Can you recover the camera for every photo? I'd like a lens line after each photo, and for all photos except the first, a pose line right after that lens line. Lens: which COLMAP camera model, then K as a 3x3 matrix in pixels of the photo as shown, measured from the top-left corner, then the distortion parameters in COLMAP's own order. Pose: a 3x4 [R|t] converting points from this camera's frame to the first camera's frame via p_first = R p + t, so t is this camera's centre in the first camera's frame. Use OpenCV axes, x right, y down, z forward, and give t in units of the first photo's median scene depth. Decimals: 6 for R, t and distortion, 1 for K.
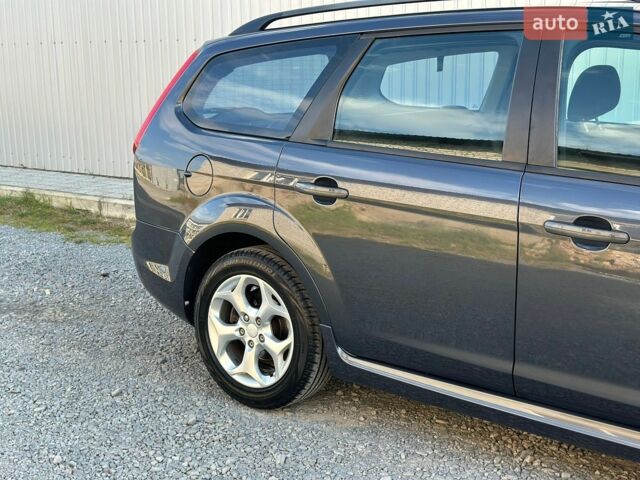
lens RADIAL K [[900.9, 0, 321.8], [0, 900.9, 239.2], [0, 0, 1]] dist [0.108592, 0.000000]
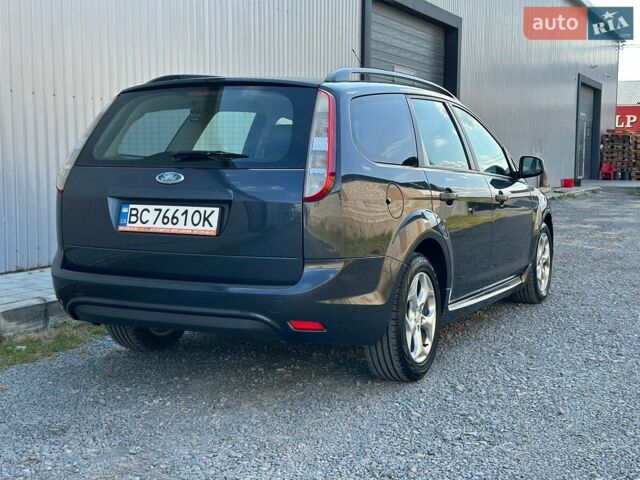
lens RADIAL K [[900.9, 0, 324.4], [0, 900.9, 237.3], [0, 0, 1]] dist [0.108592, 0.000000]
pose [[-0.186203, -0.078458, 0.979374, -1.287468], [0.184791, 0.976221, 0.113338, -0.176640], [-0.964977, 0.202083, -0.167277, 1.317064]]
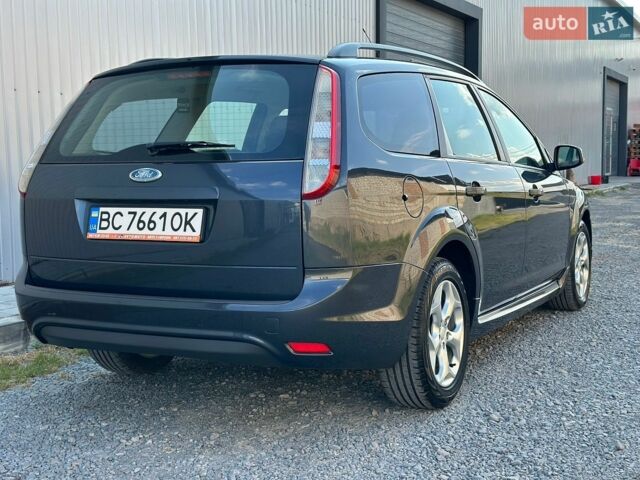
lens RADIAL K [[900.9, 0, 318.7], [0, 900.9, 243.4], [0, 0, 1]] dist [0.108592, 0.000000]
pose [[-0.158133, -0.077083, 0.984405, -1.113068], [0.207195, 0.972163, 0.109407, -0.152945], [-0.965435, 0.221265, -0.137760, 1.270018]]
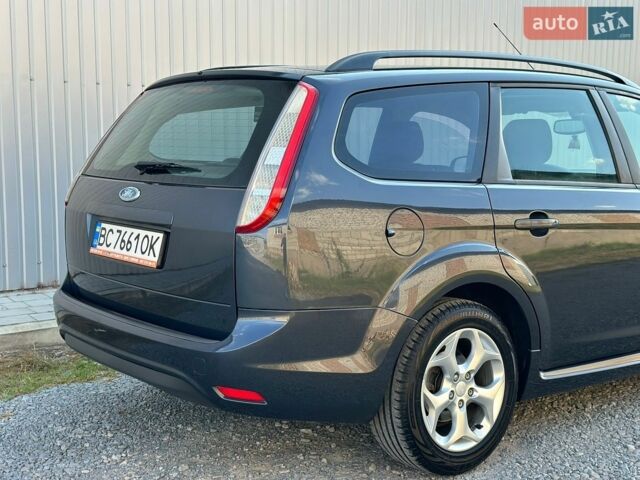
lens RADIAL K [[900.9, 0, 315.8], [0, 900.9, 243.6], [0, 0, 1]] dist [0.108592, 0.000000]
pose [[0.250634, -0.100893, 0.962810, -0.999191], [0.175604, 0.982793, 0.057275, -0.125704], [-0.952022, 0.154718, 0.264038, 0.873514]]
